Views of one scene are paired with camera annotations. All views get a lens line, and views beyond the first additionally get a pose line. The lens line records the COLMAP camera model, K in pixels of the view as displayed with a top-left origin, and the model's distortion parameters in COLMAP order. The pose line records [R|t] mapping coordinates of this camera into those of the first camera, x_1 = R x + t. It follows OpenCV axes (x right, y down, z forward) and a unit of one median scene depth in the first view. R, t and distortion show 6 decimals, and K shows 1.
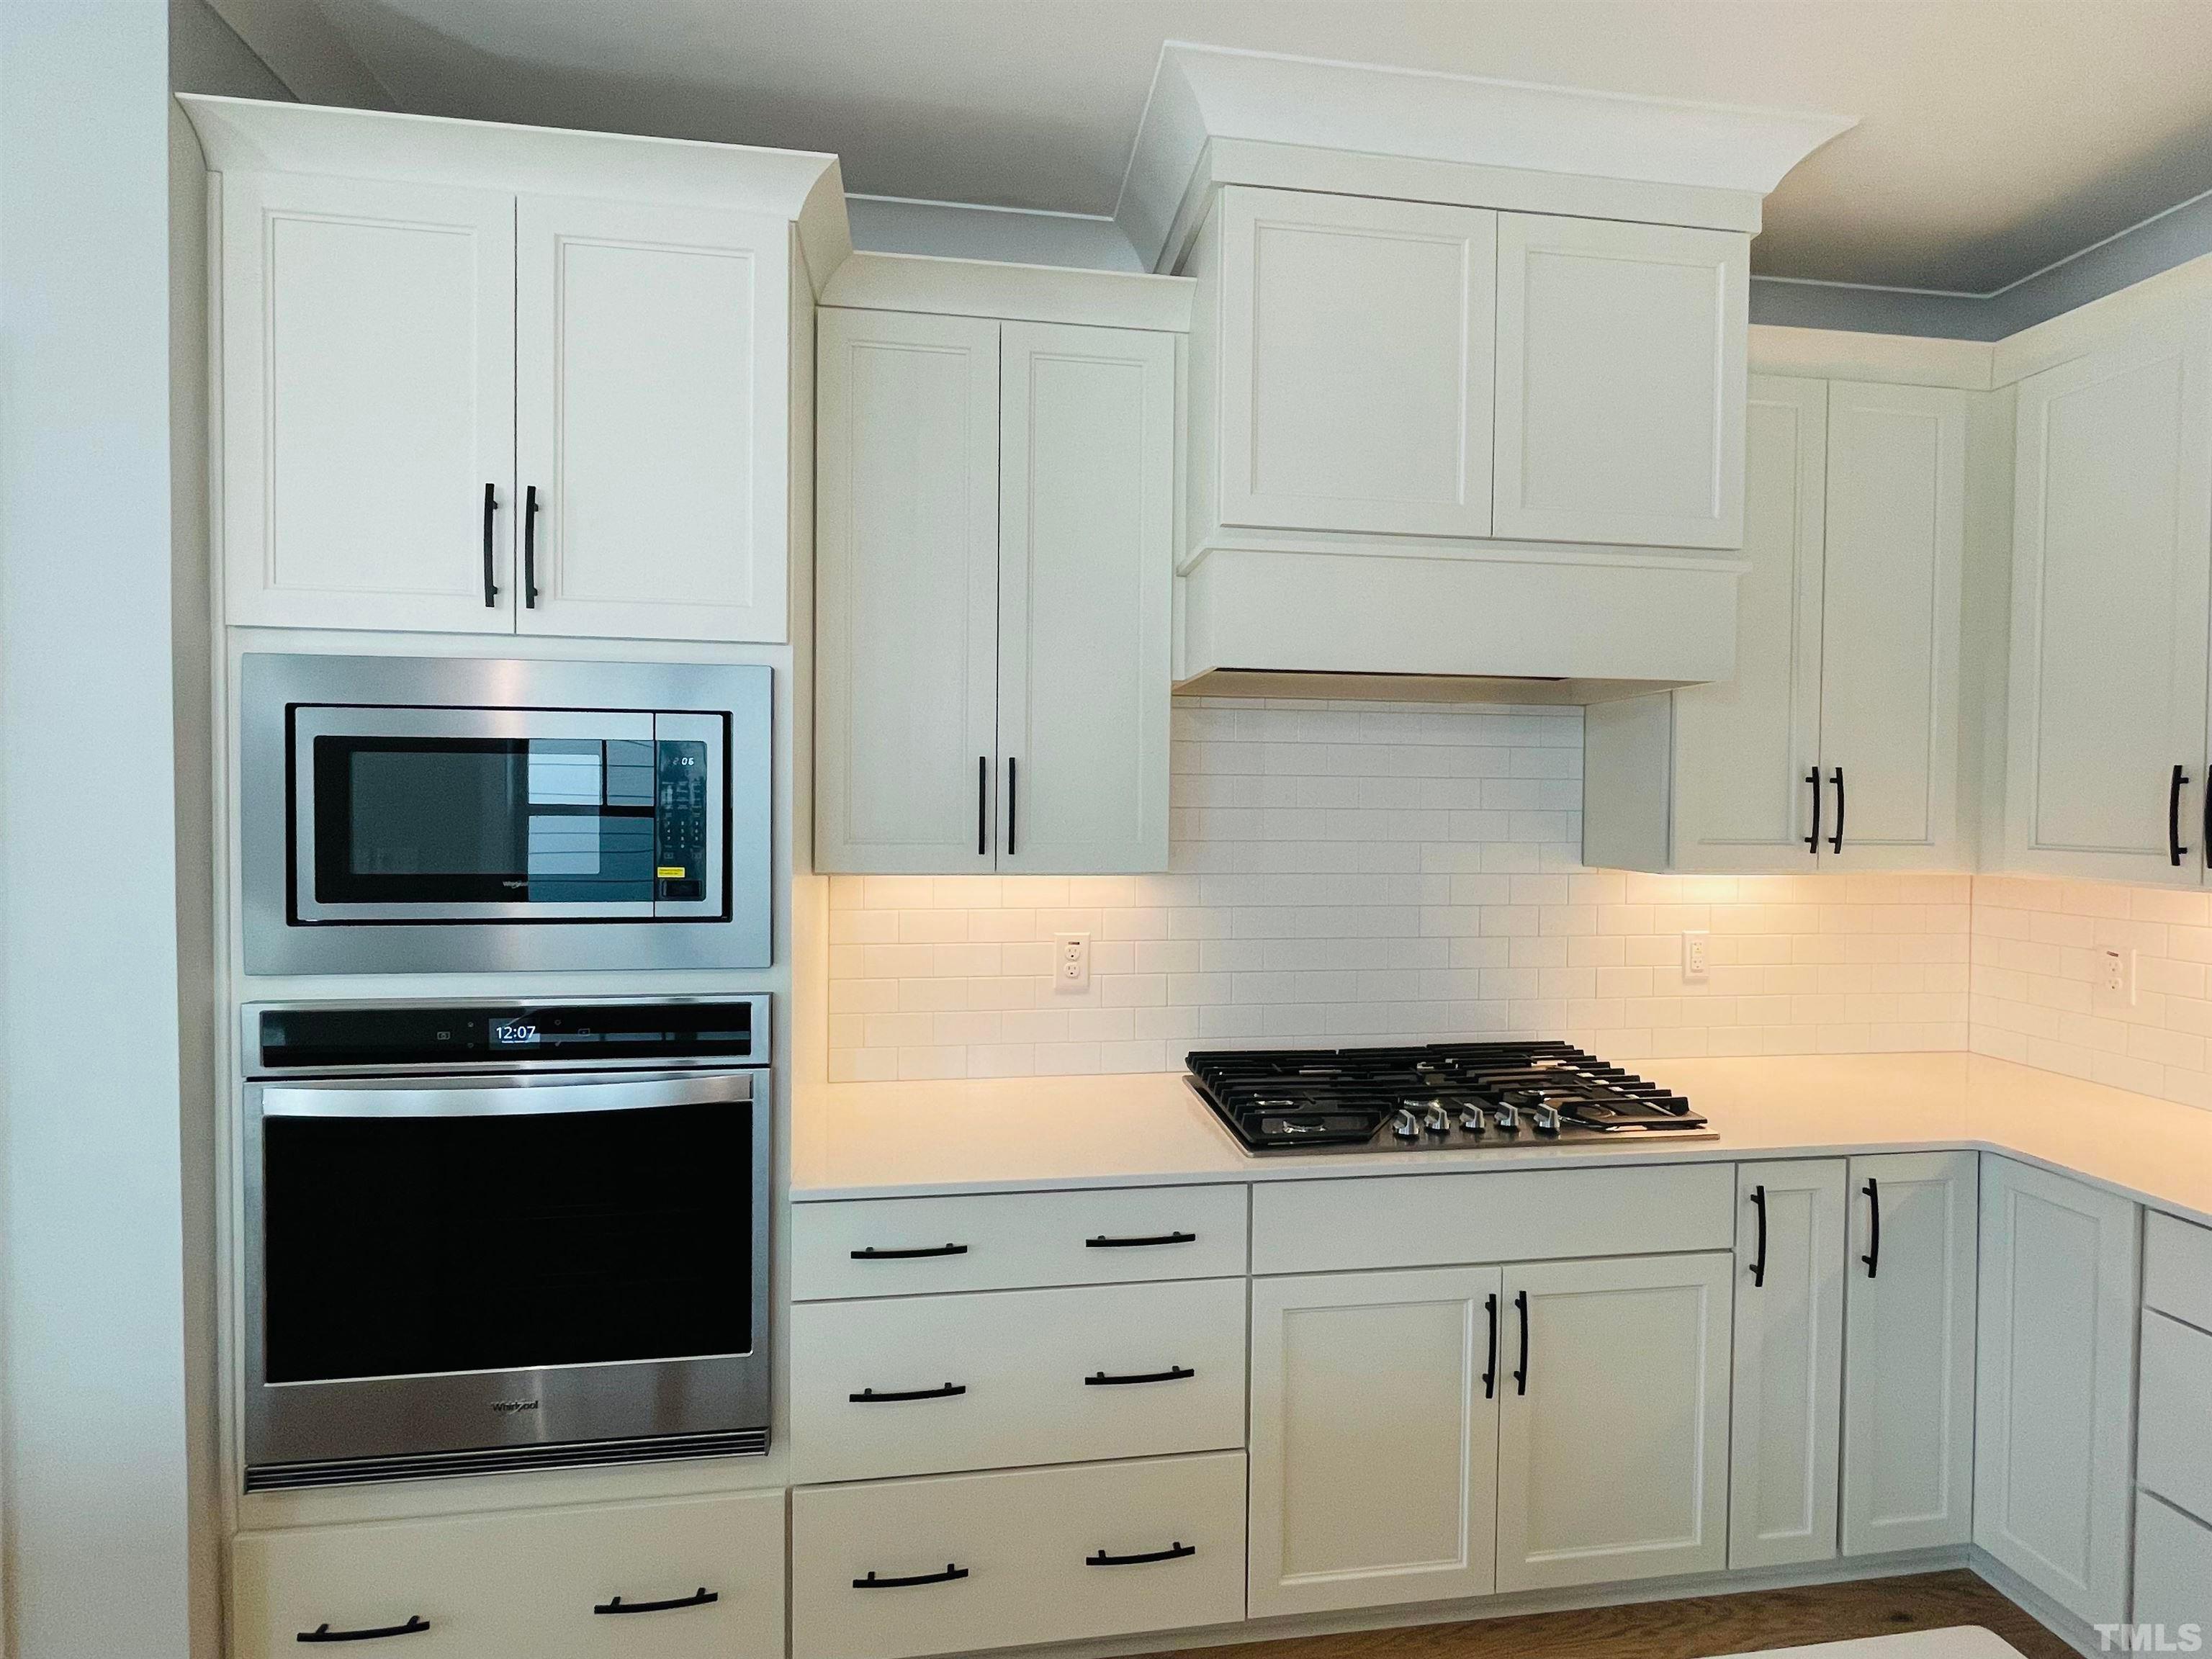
lens RADIAL K [[1096.1, 0, 1106.0], [0, 1096.1, 829.5], [0, 0, 1]] dist [-0.000454, 0.000287]
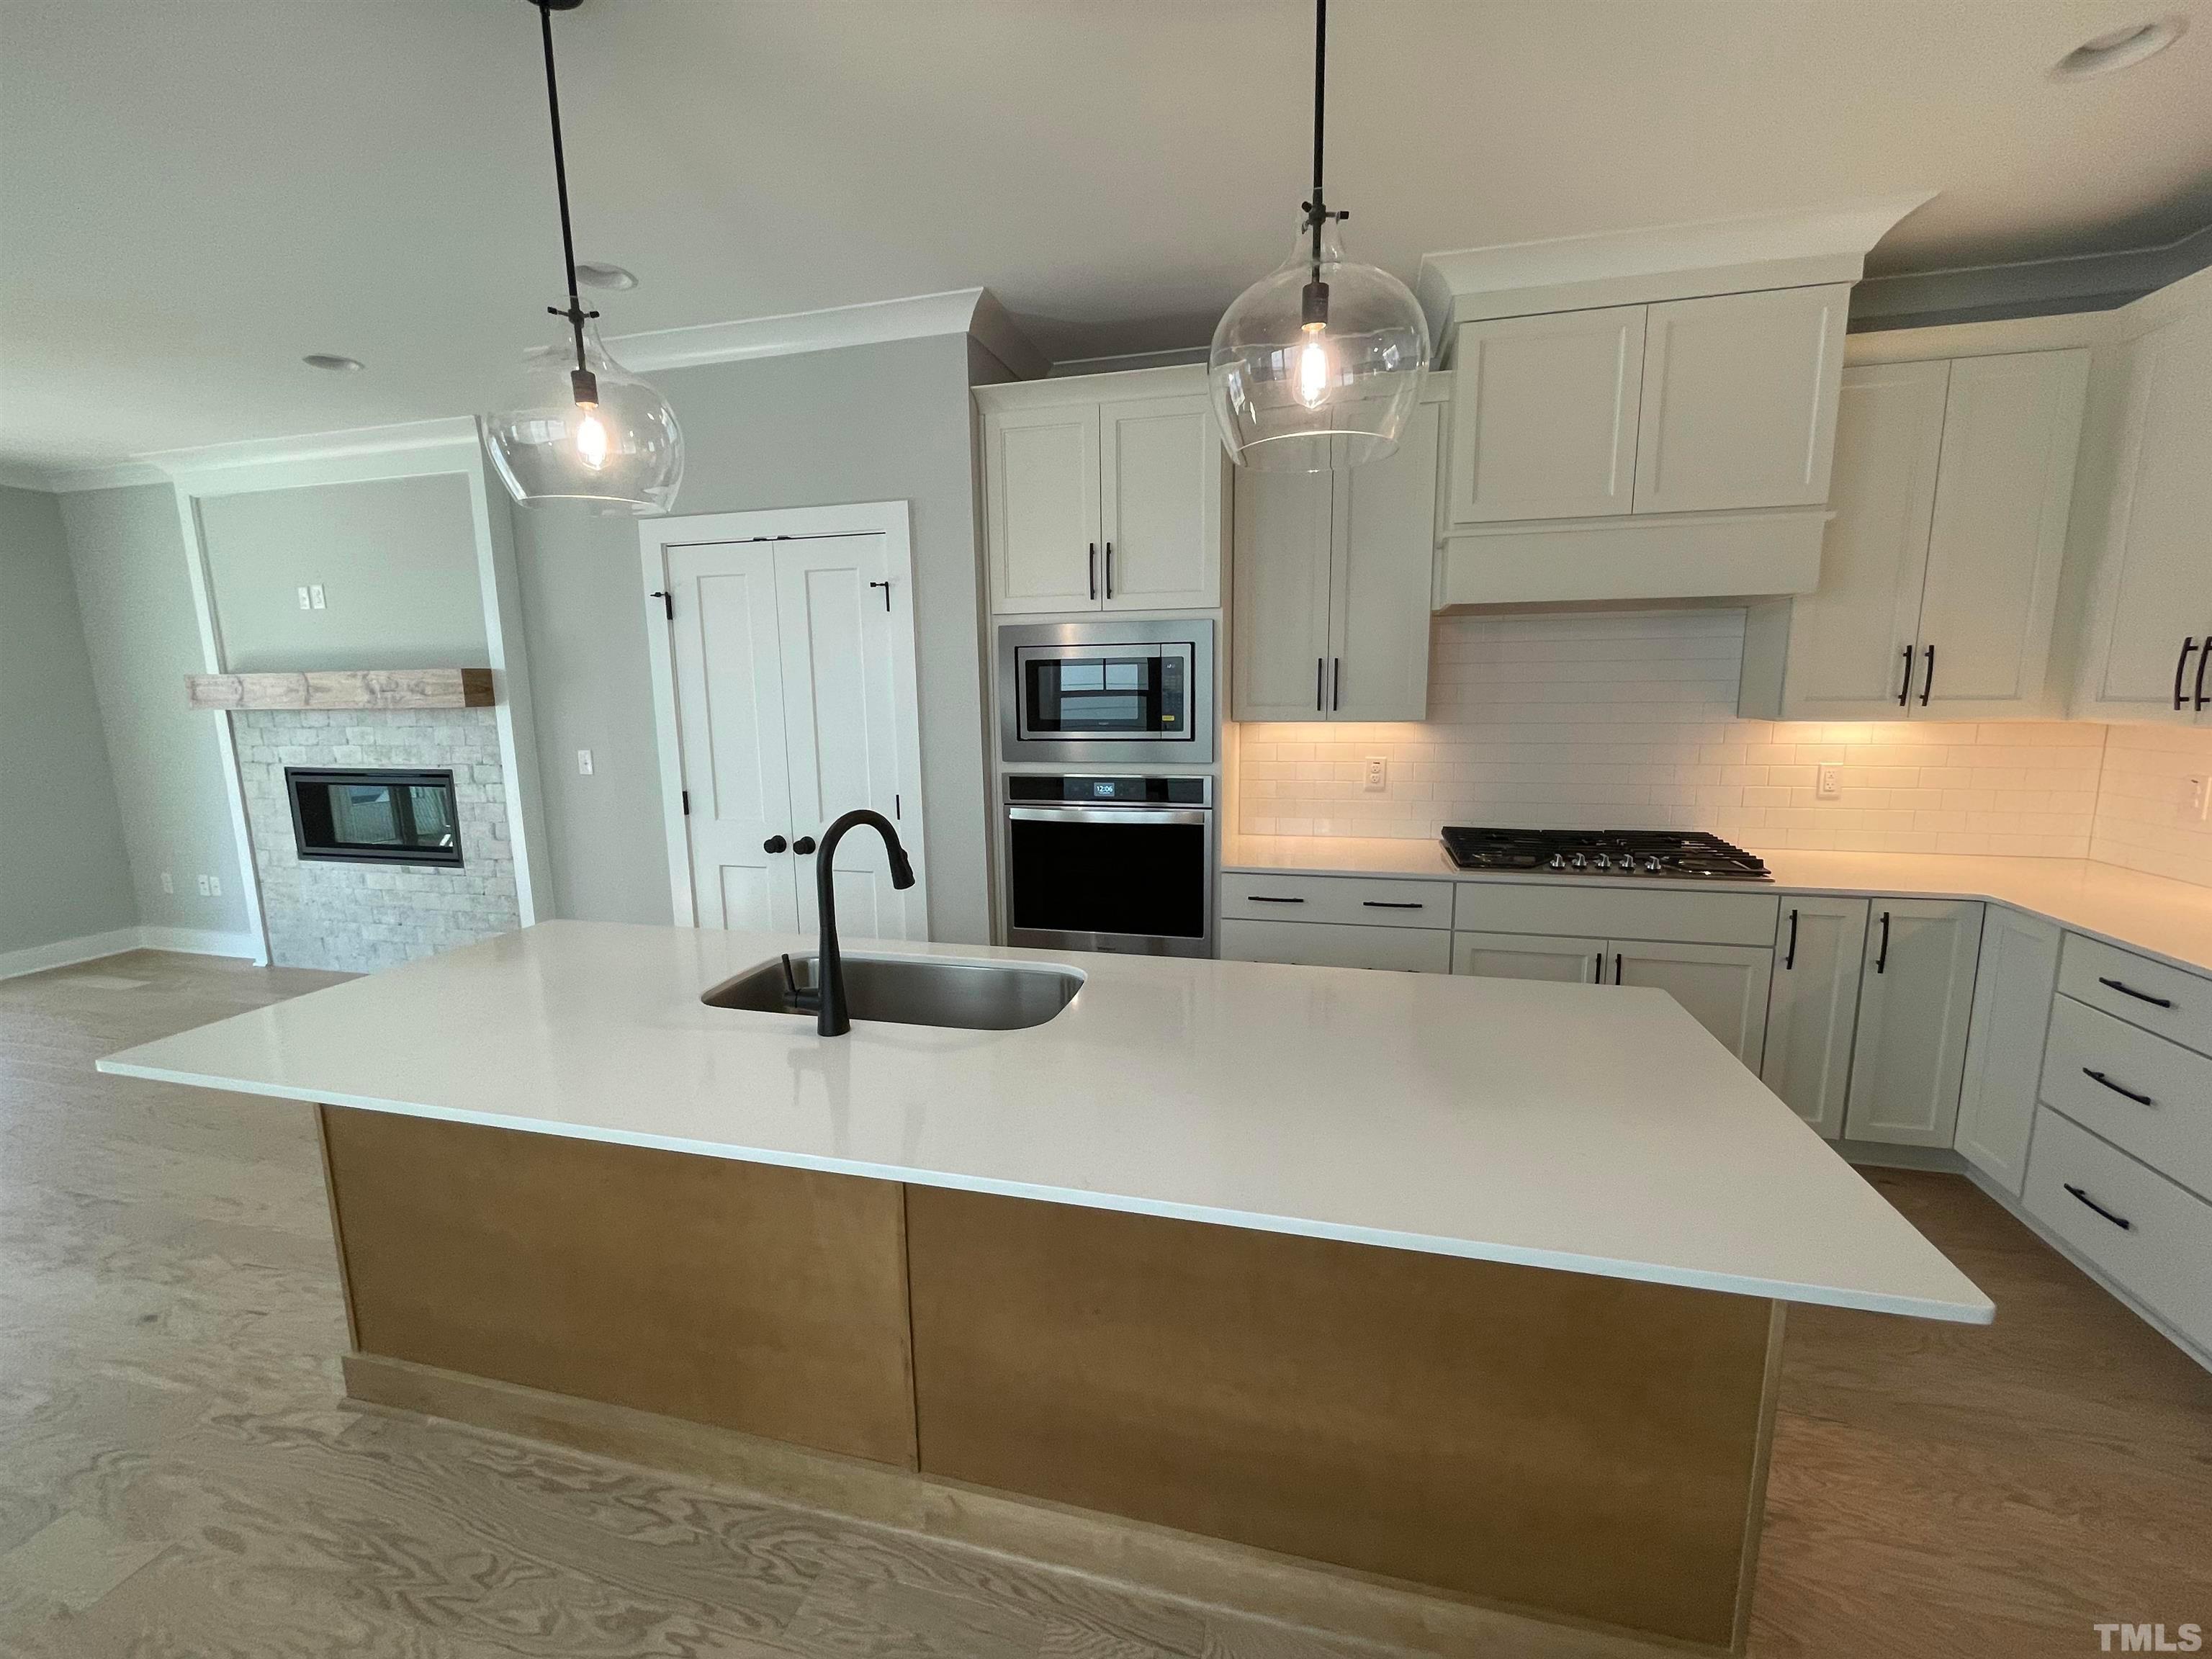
lens RADIAL K [[891.8, 0, 1111.3], [0, 891.8, 825.1], [0, 0, 1]] dist [-0.008500, 0.000870]
pose [[0.923211, 0.038377, -0.382371, 0.153391], [0.011562, 0.991777, 0.127456, 0.019167], [0.384118, -0.122089, 0.915176, -0.575088]]
